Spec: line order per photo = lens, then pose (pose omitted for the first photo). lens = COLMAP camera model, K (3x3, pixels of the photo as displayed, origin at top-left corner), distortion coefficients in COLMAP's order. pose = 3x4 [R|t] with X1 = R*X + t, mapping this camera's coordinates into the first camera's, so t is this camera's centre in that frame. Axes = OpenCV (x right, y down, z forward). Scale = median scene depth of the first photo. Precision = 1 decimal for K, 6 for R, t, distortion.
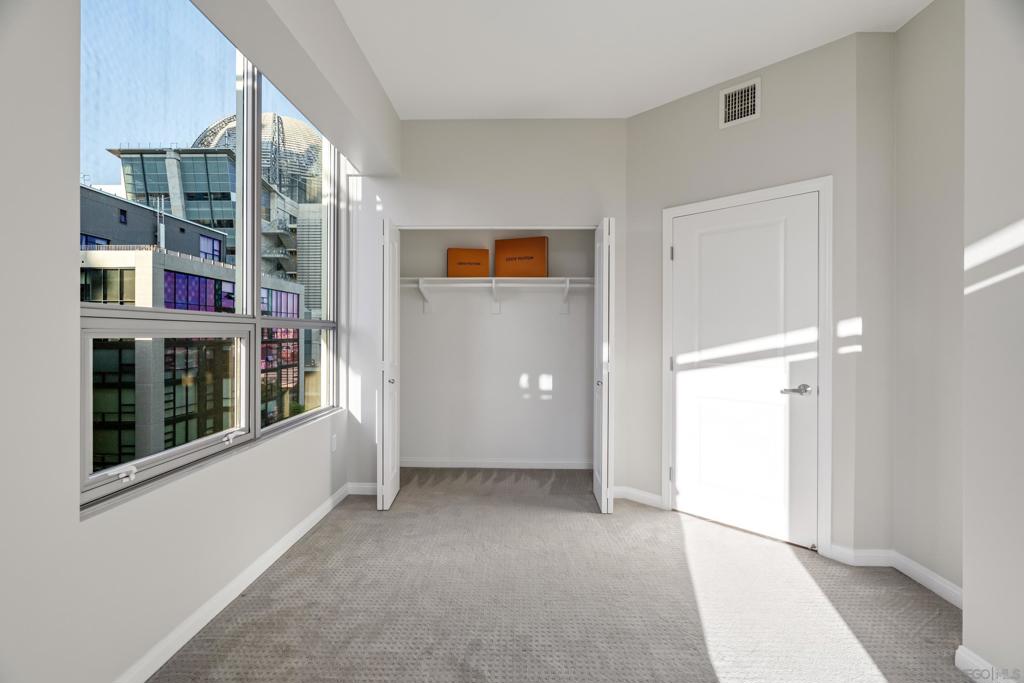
lens RADIAL K [[466.8, 0, 508.7], [0, 466.8, 335.2], [0, 0, 1]] dist [-0.007696, 0.004304]
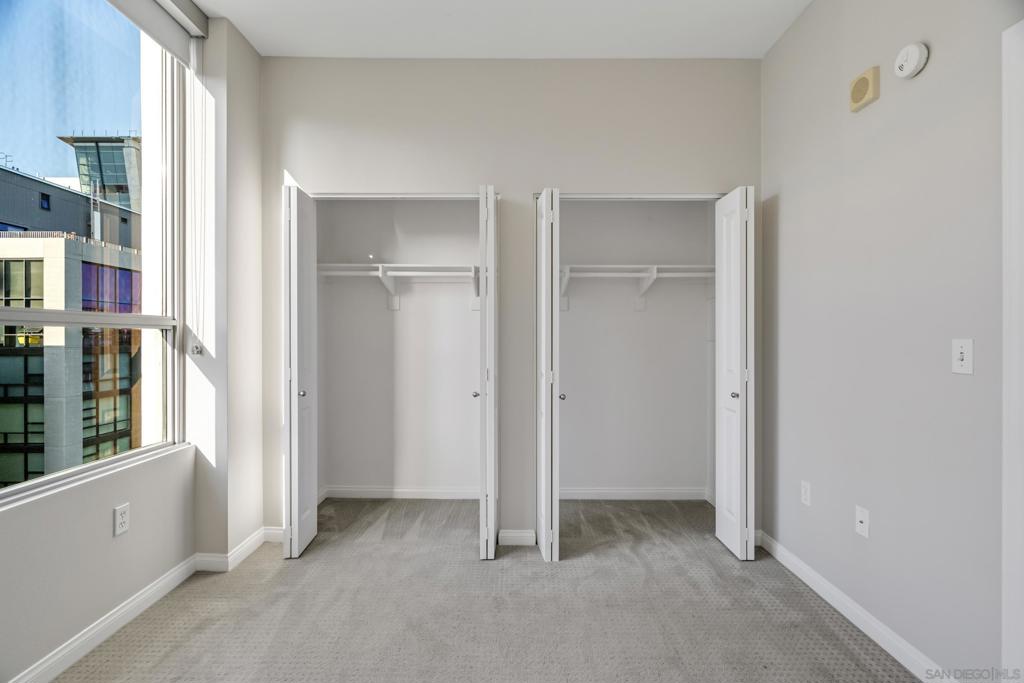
lens RADIAL K [[466.8, 0, 512.8], [0, 466.8, 337.1], [0, 0, 1]] dist [-0.007696, 0.004304]
pose [[0.999466, -0.003365, 0.032514, 0.007863], [0.003408, 0.999993, -0.001274, -0.000326], [-0.032509, 0.001385, 0.999470, 0.140244]]
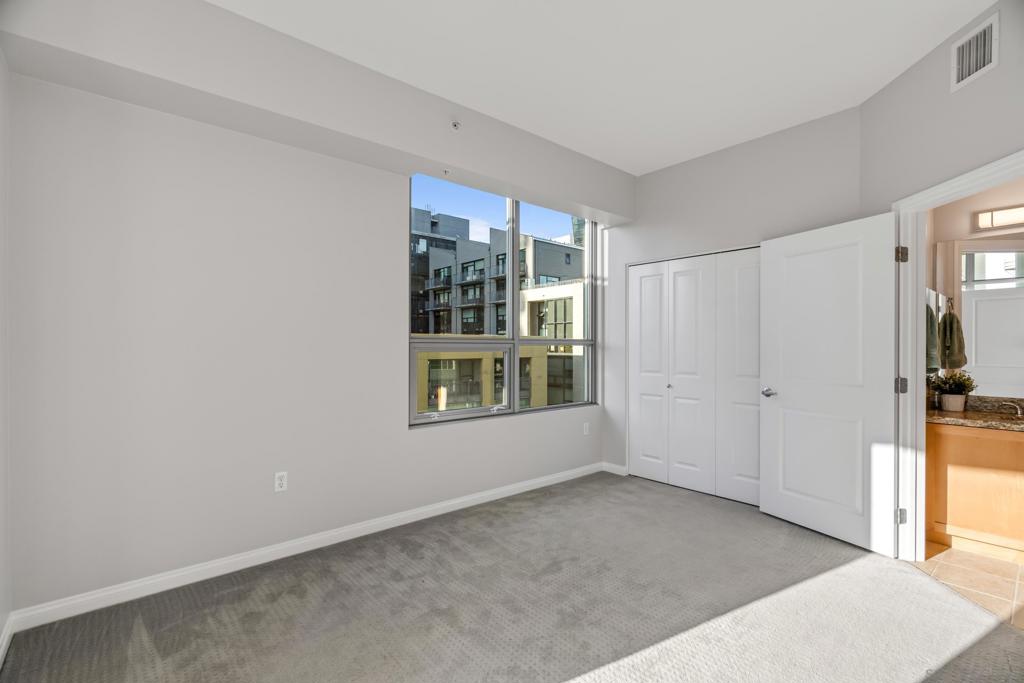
lens RADIAL K [[466.8, 0, 512.0], [0, 466.8, 345.7], [0, 0, 1]] dist [-0.007696, 0.004304]
pose [[0.671793, -0.004764, -0.740723, 0.055440], [0.001476, 0.999986, -0.005093, -0.000669], [0.740737, 0.002329, 0.671791, -0.009614]]
